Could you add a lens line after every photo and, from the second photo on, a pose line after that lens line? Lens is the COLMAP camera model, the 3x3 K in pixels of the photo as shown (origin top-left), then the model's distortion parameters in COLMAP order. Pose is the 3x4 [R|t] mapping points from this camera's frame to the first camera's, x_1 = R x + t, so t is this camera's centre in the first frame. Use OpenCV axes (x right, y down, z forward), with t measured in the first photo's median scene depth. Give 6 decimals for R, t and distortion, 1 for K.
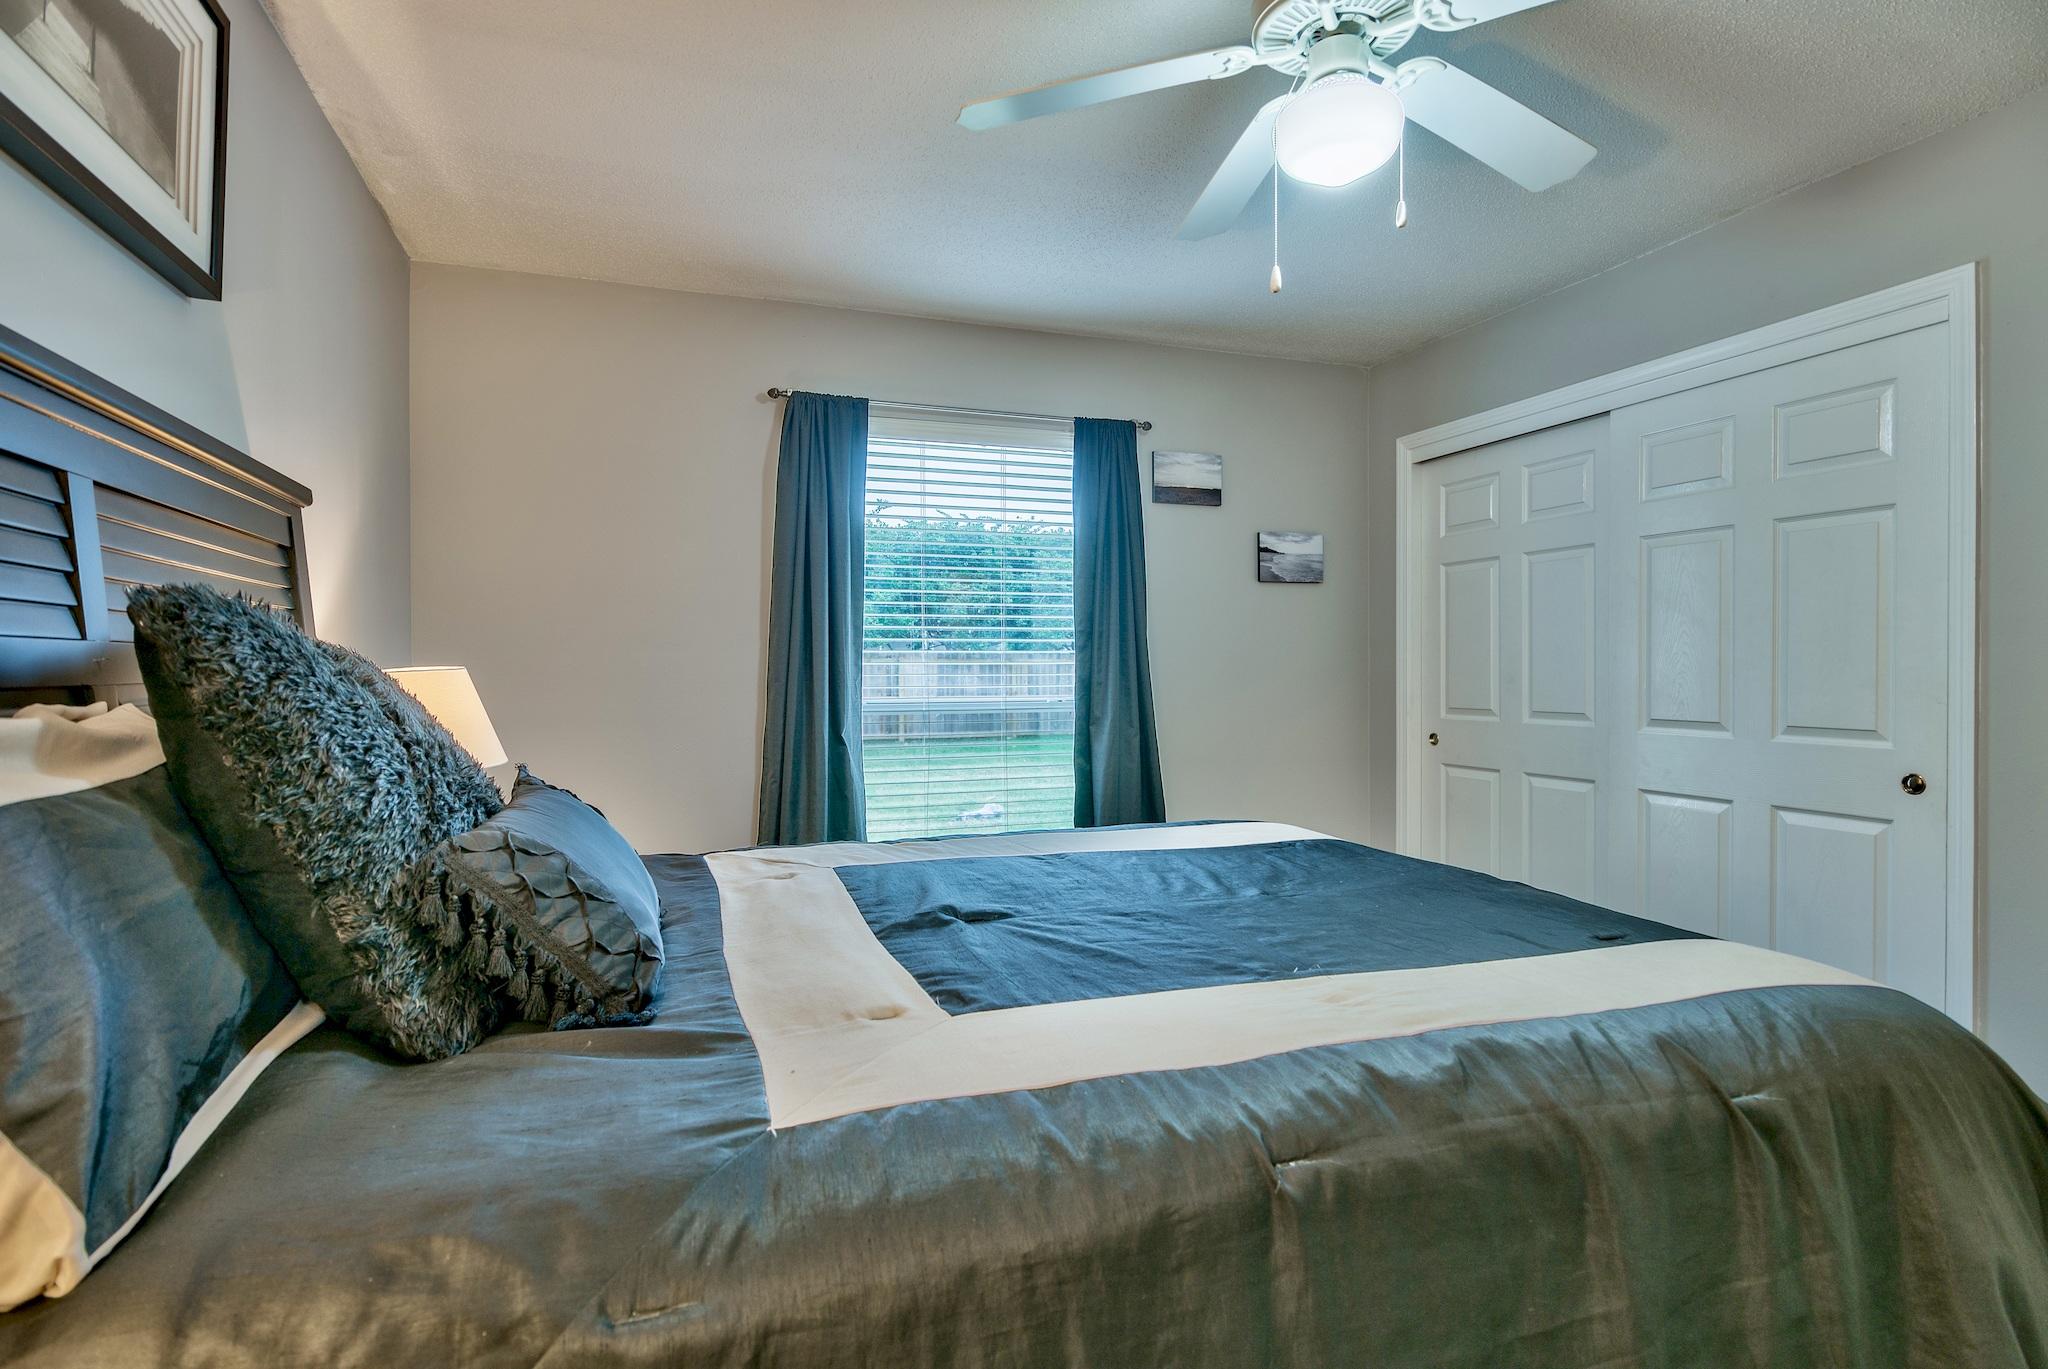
lens RADIAL K [[1019.8, 0, 1017.0], [0, 1019.8, 681.2], [0, 0, 1]] dist [0.002201, 0.000893]
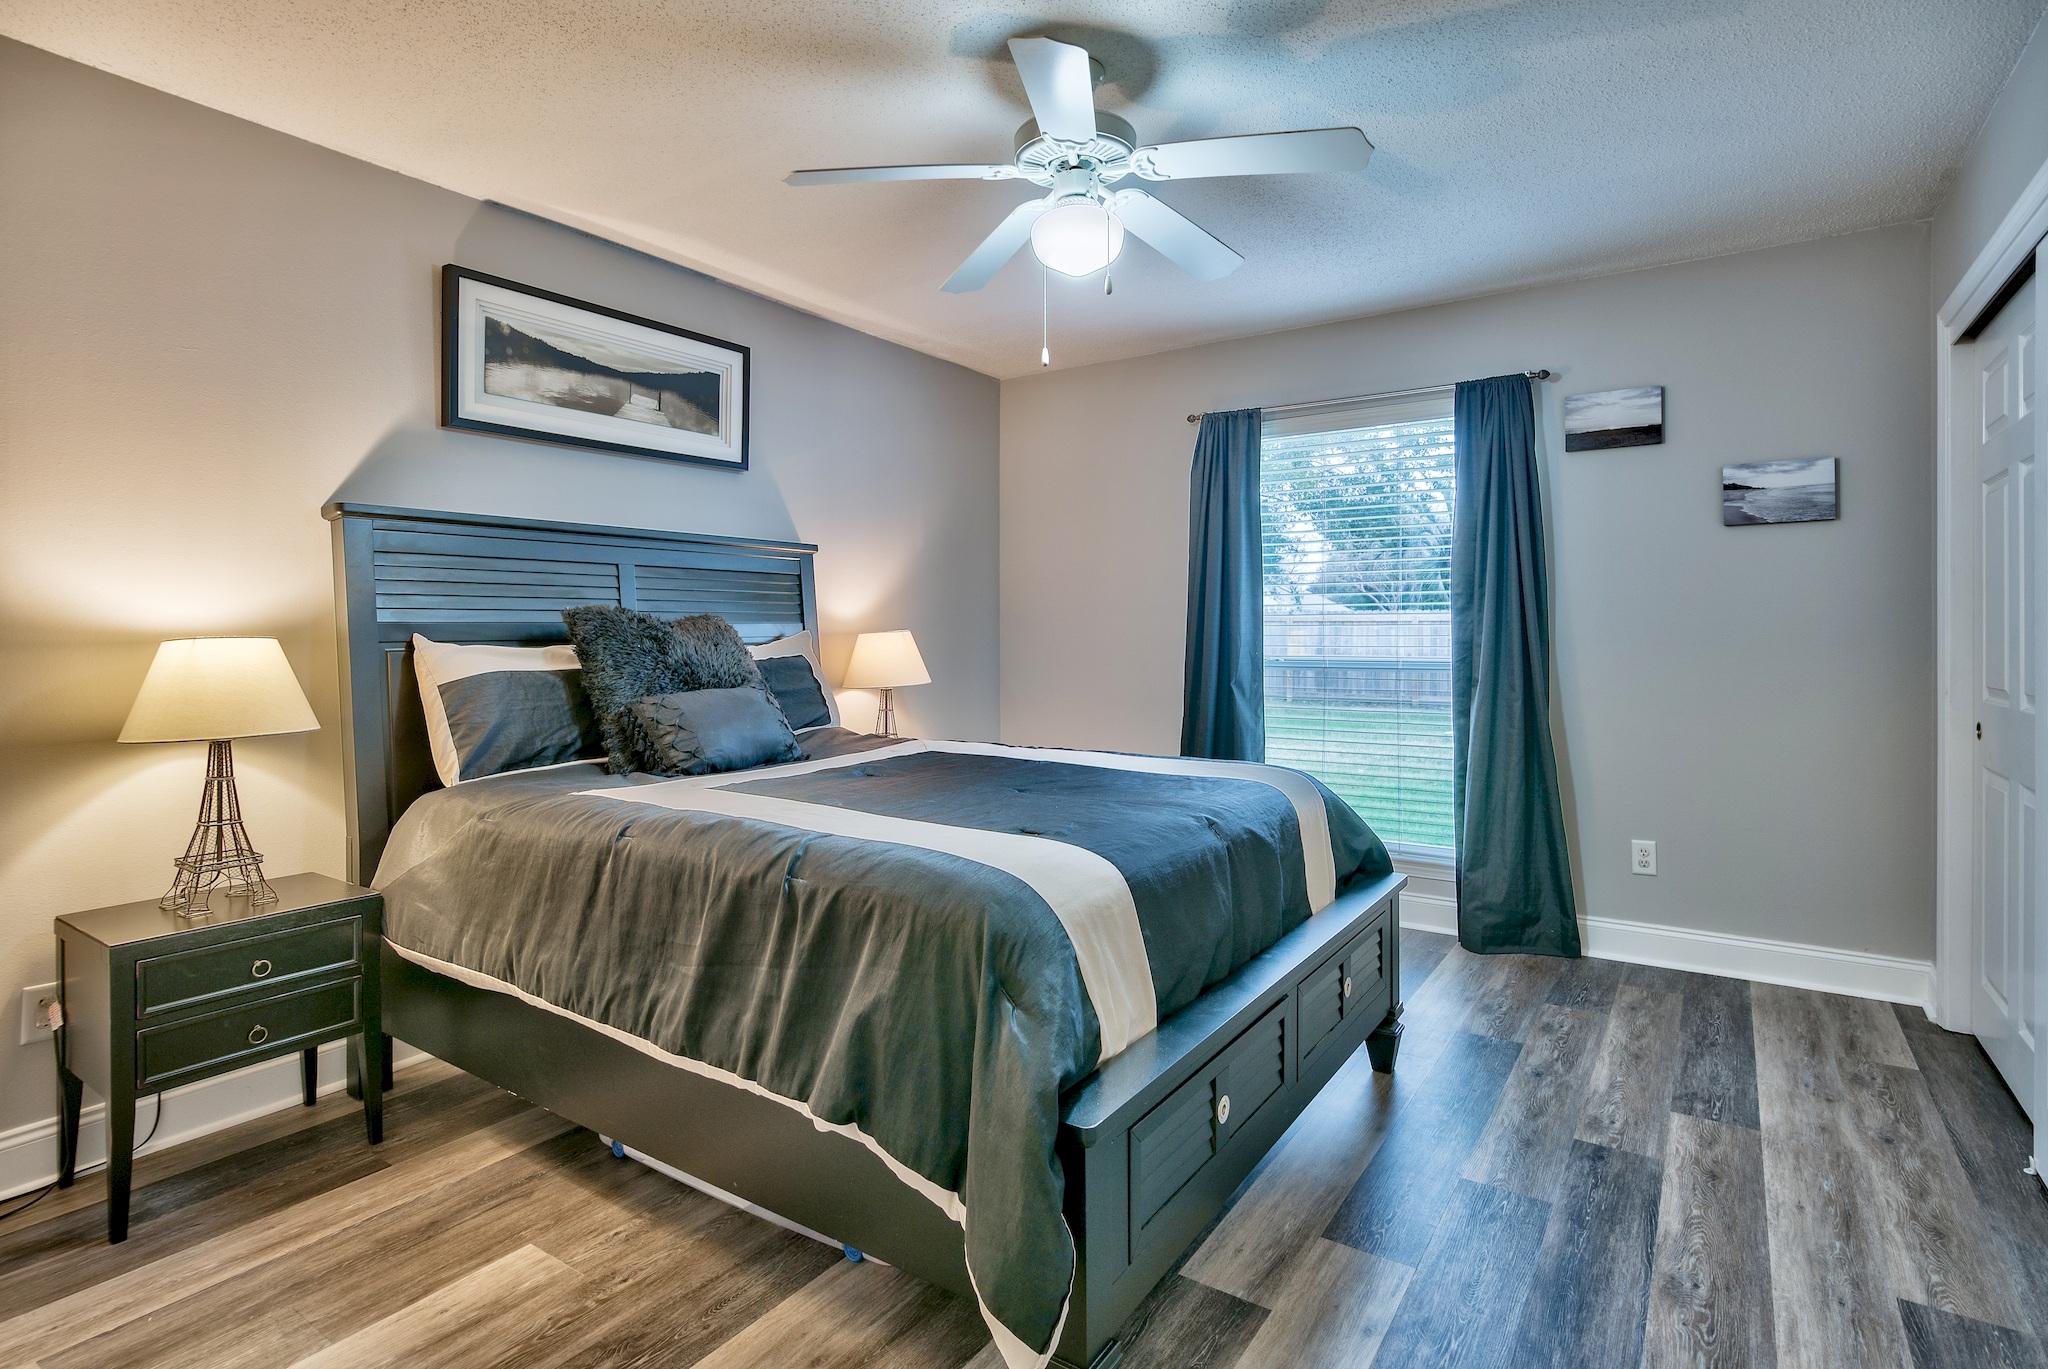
lens RADIAL K [[1019.8, 0, 1041.4], [0, 1019.8, 624.7], [0, 0, 1]] dist [0.002201, 0.000893]
pose [[0.608964, -0.002686, -0.793193, 0.610405], [-0.006171, 0.999948, -0.008124, -0.006951], [0.793174, 0.009842, 0.608916, 0.054215]]
